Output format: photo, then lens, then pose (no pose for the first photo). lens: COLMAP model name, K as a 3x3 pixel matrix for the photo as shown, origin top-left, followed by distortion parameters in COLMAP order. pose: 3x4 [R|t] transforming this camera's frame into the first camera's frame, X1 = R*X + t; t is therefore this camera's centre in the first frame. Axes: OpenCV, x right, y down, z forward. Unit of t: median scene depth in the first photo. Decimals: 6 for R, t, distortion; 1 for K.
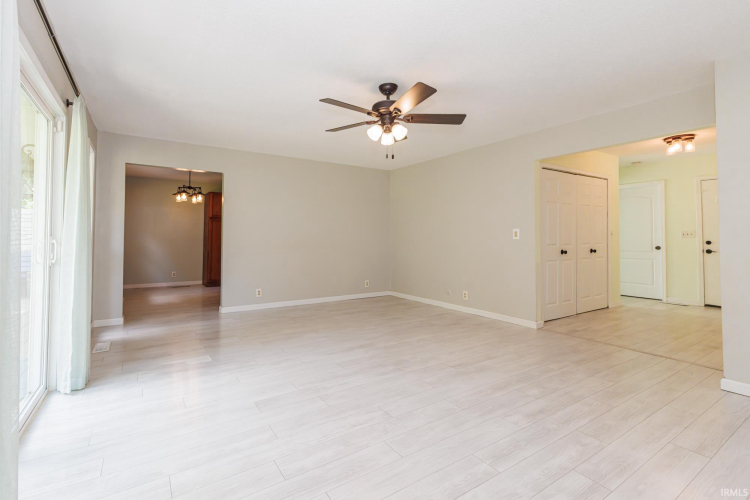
lens RADIAL K [[334.7, 0, 341.4], [0, 334.7, 237.0], [0, 0, 1]] dist [0.001309, -0.000009]
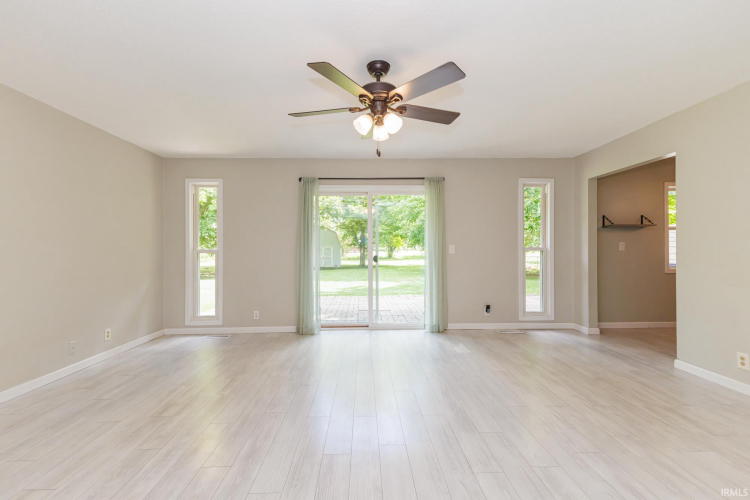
lens RADIAL K [[324.5, 0, 377.4], [0, 324.5, 248.1], [0, 0, 1]] dist [0.006856, -0.000220]
pose [[-0.476800, 0.000287, -0.879012, 0.848665], [0.009184, 0.999947, -0.004655, -0.013824], [0.878964, -0.010293, -0.476778, 1.385782]]
